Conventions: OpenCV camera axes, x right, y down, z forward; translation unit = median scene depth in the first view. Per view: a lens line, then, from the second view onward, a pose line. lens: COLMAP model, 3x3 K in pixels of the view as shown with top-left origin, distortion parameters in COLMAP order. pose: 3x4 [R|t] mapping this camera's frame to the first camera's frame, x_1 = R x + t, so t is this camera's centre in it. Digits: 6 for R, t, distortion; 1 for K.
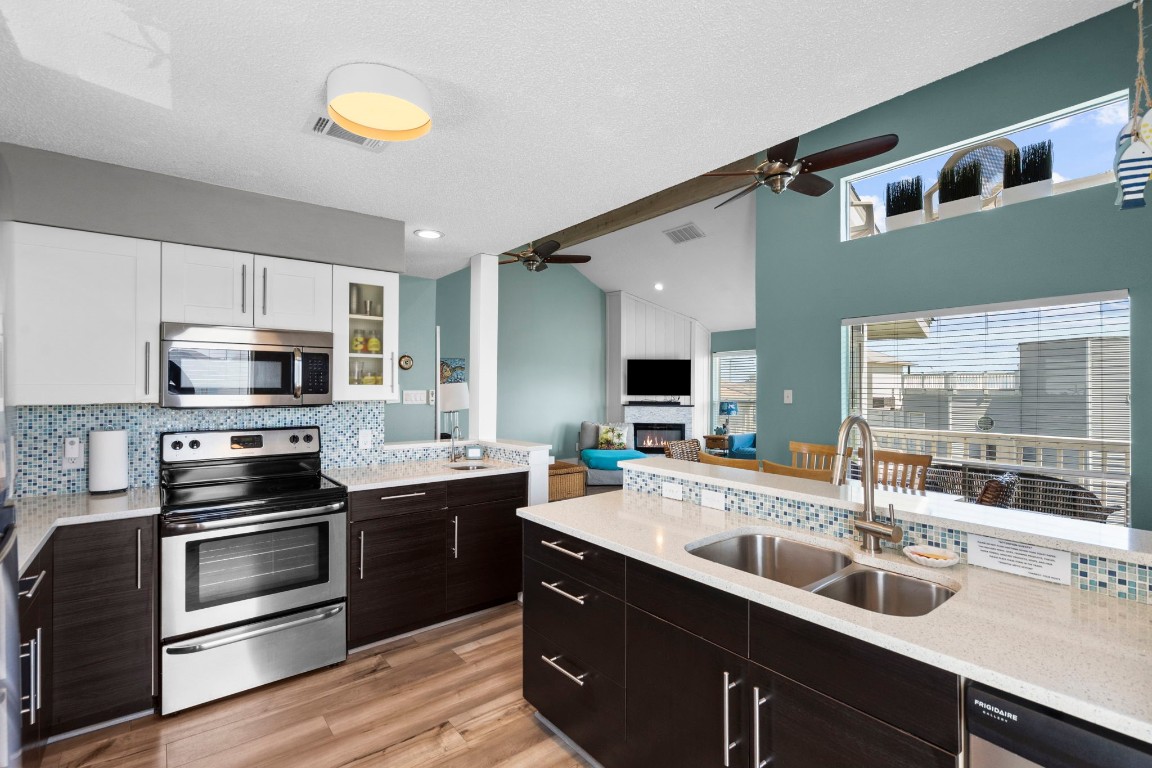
lens RADIAL K [[529.0, 0, 565.1], [0, 529.0, 381.9], [0, 0, 1]] dist [-0.001067, 0.002260]
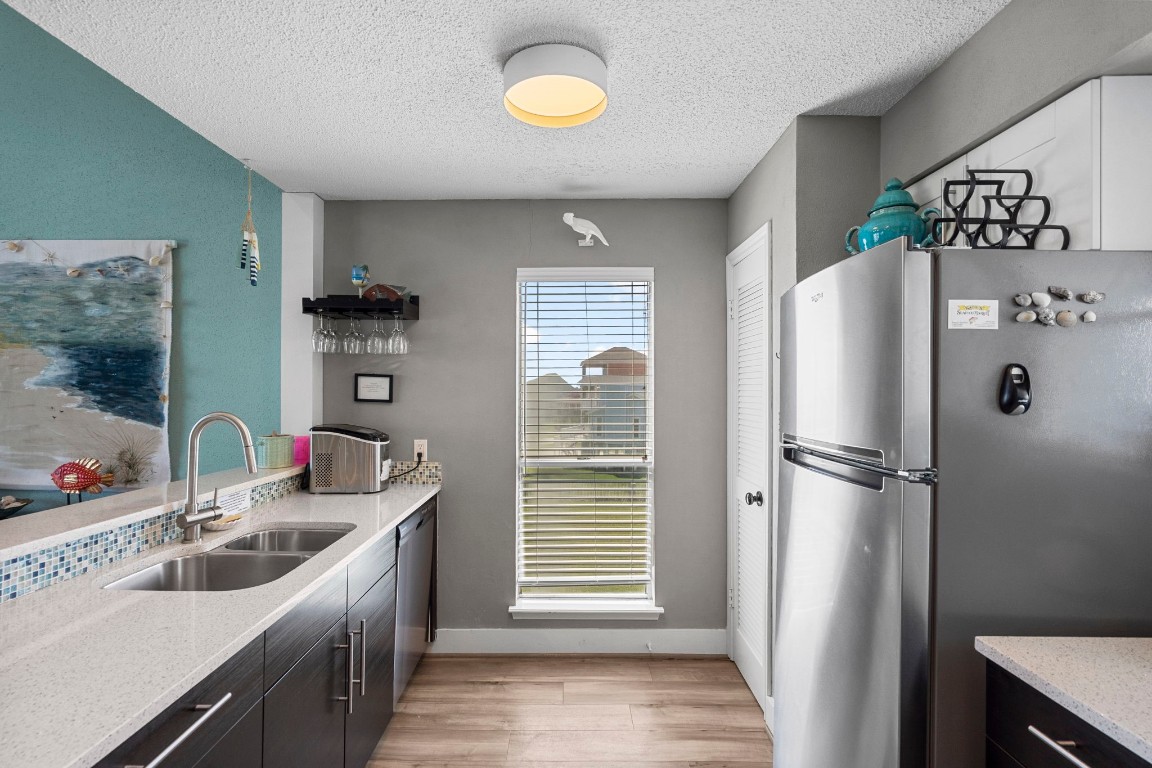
lens RADIAL K [[529.0, 0, 568.3], [0, 529.0, 384.2], [0, 0, 1]] dist [-0.001067, 0.002260]
pose [[-0.794480, 0.003074, 0.607282, -0.544150], [-0.008968, 0.999819, -0.016793, 0.014887], [-0.607224, -0.018788, -0.794309, 1.151015]]
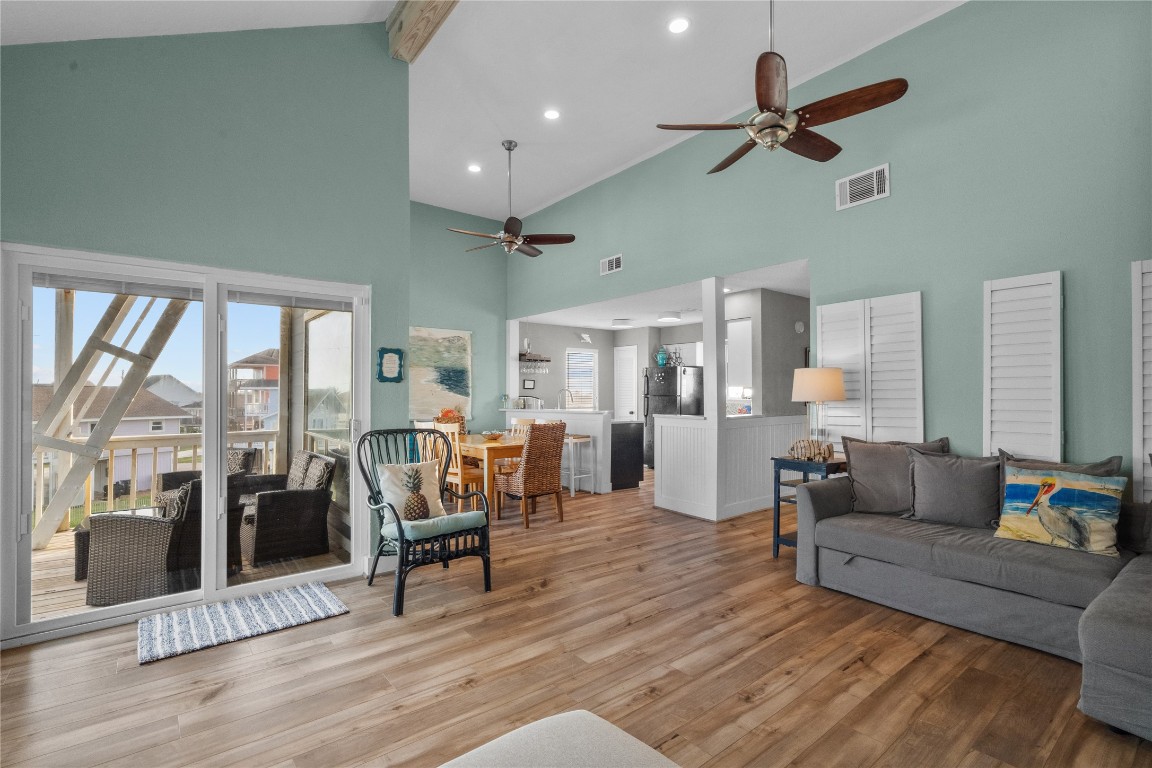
lens RADIAL K [[529.8, 0, 567.5], [0, 529.8, 388.1], [0, 0, 1]] dist [-0.001503, -0.000009]
pose [[-0.999816, -0.004630, -0.018635, 0.482157], [-0.004314, 0.999847, -0.016946, 0.106840], [0.018711, -0.016862, -0.999683, 4.603504]]
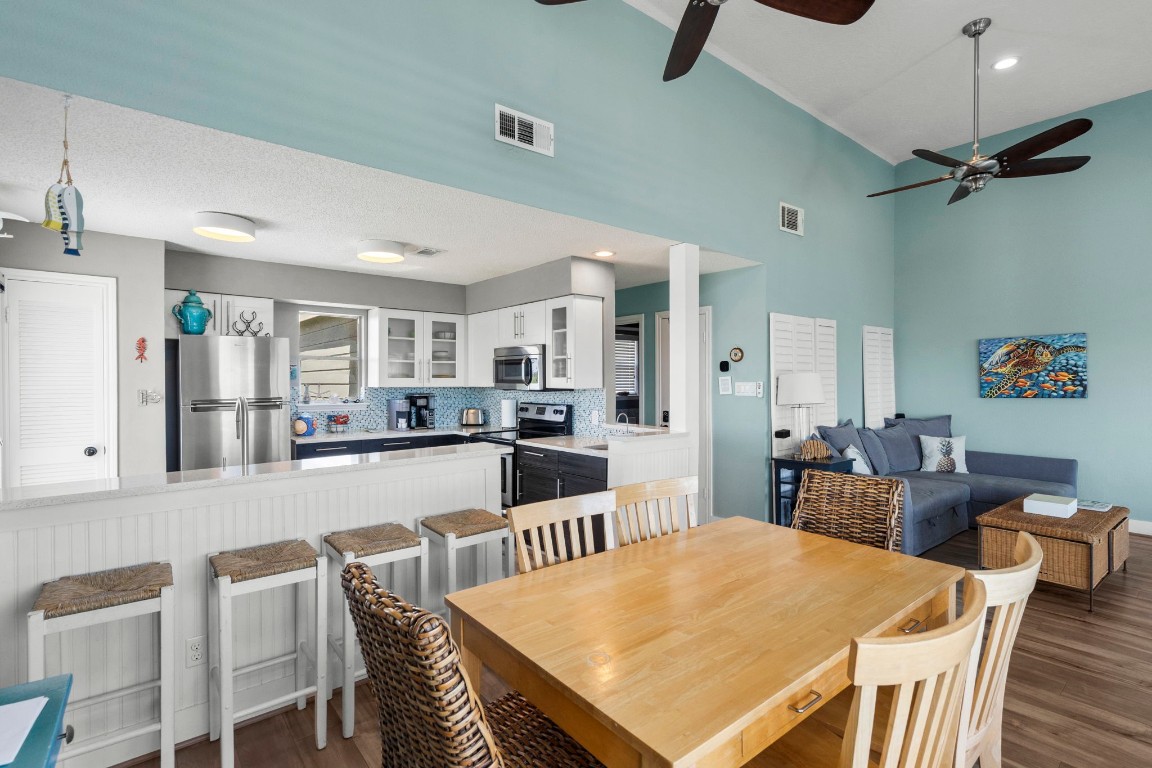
lens RADIAL K [[529.0, 0, 570.9], [0, 529.0, 379.5], [0, 0, 1]] dist [-0.001067, 0.002260]
pose [[0.026808, 0.000737, -0.999640, 1.652447], [0.010514, 0.999944, 0.001019, 0.015296], [0.999585, -0.010538, 0.026799, 1.533258]]
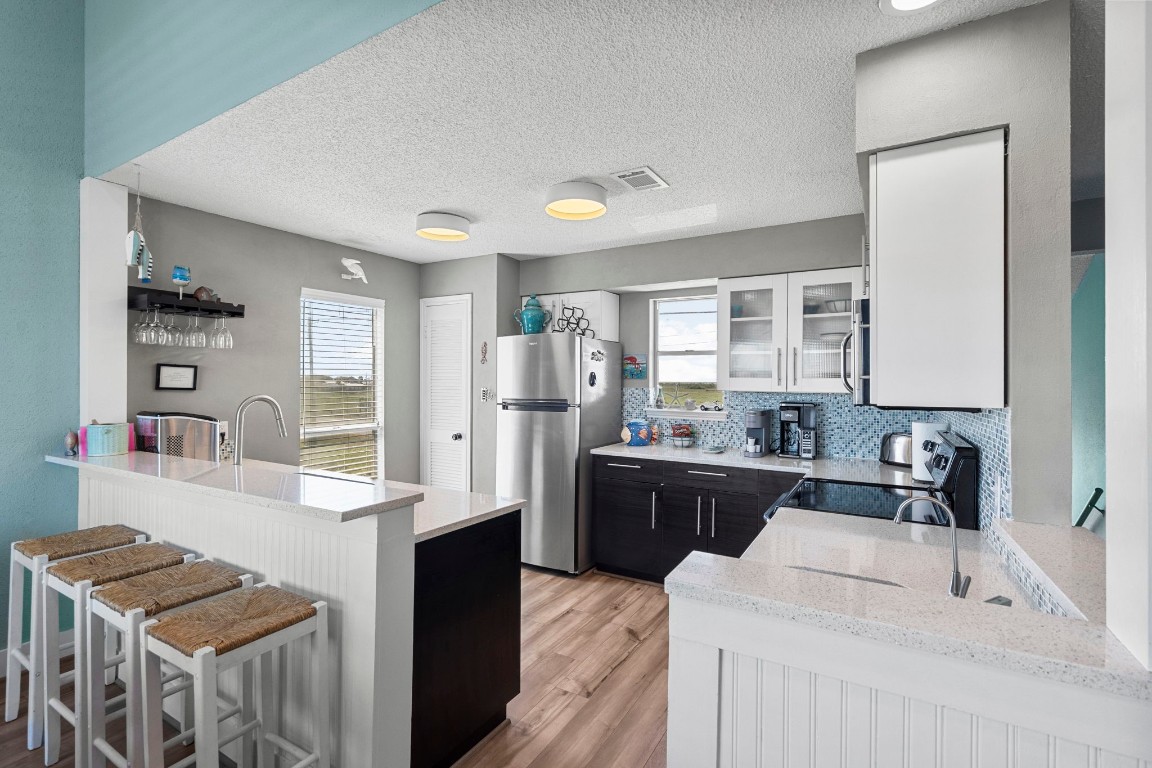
lens RADIAL K [[529.0, 0, 565.3], [0, 529.0, 380.9], [0, 0, 1]] dist [-0.001067, 0.002260]
pose [[-0.929456, -0.003989, -0.368911, 0.232014], [-0.001557, 0.999975, -0.006890, 0.025267], [0.368930, -0.005829, -0.929439, 2.186521]]
